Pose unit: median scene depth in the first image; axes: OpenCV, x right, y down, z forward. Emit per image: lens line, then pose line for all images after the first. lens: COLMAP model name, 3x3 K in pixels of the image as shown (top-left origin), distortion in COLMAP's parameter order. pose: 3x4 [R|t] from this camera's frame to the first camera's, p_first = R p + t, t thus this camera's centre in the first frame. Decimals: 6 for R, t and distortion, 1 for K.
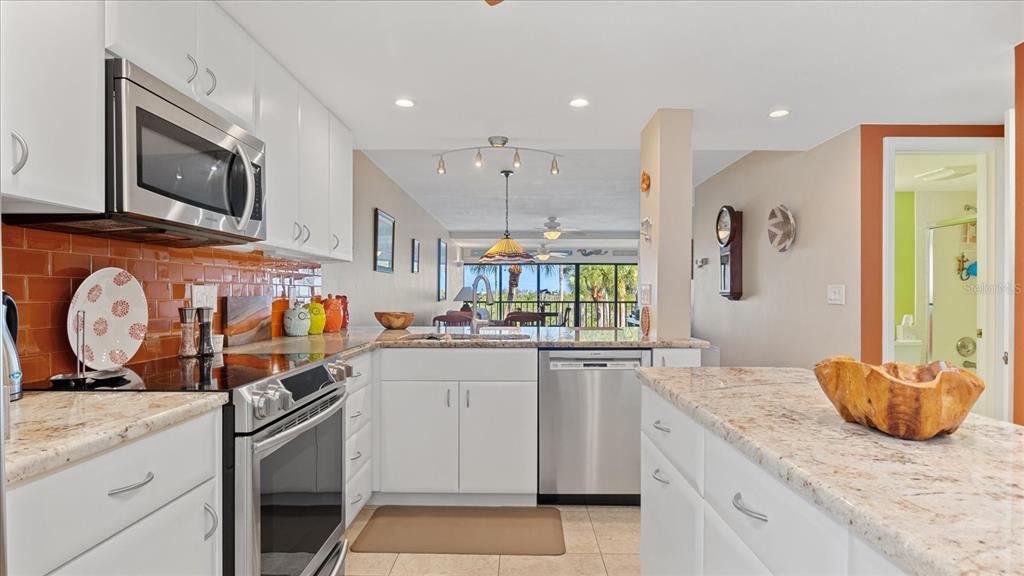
lens RADIAL K [[531.1, 0, 509.2], [0, 531.1, 294.1], [0, 0, 1]] dist [-0.006687, -0.000244]
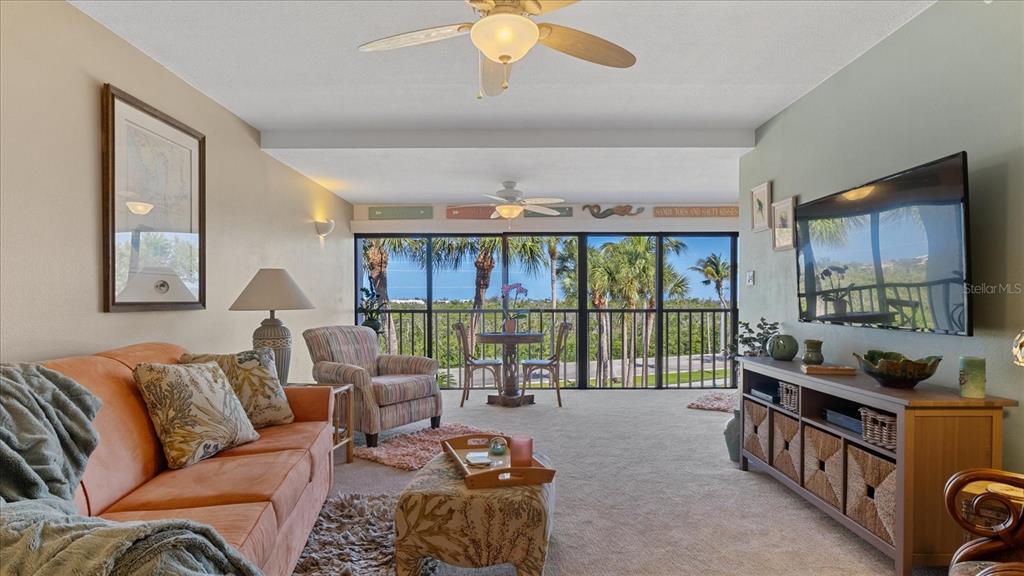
lens RADIAL K [[531.1, 0, 505.8], [0, 531.1, 297.4], [0, 0, 1]] dist [-0.006687, -0.000244]
pose [[0.999969, -0.004304, 0.006614, 0.053397], [0.004366, 0.999947, -0.009375, 0.006800], [-0.006574, 0.009404, 0.999934, 0.509196]]
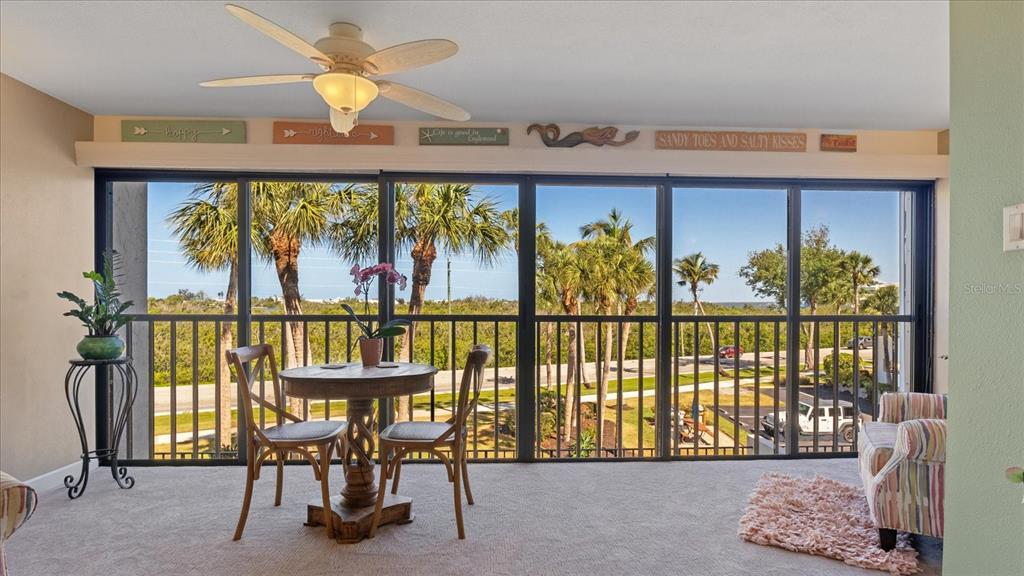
lens RADIAL K [[531.1, 0, 514.6], [0, 531.1, 287.0], [0, 0, 1]] dist [-0.006687, -0.000244]
pose [[0.997522, 0.003082, 0.070292, 0.104229], [-0.000950, 0.999539, -0.030354, 0.007029], [-0.070353, 0.030212, 0.997065, 0.740083]]
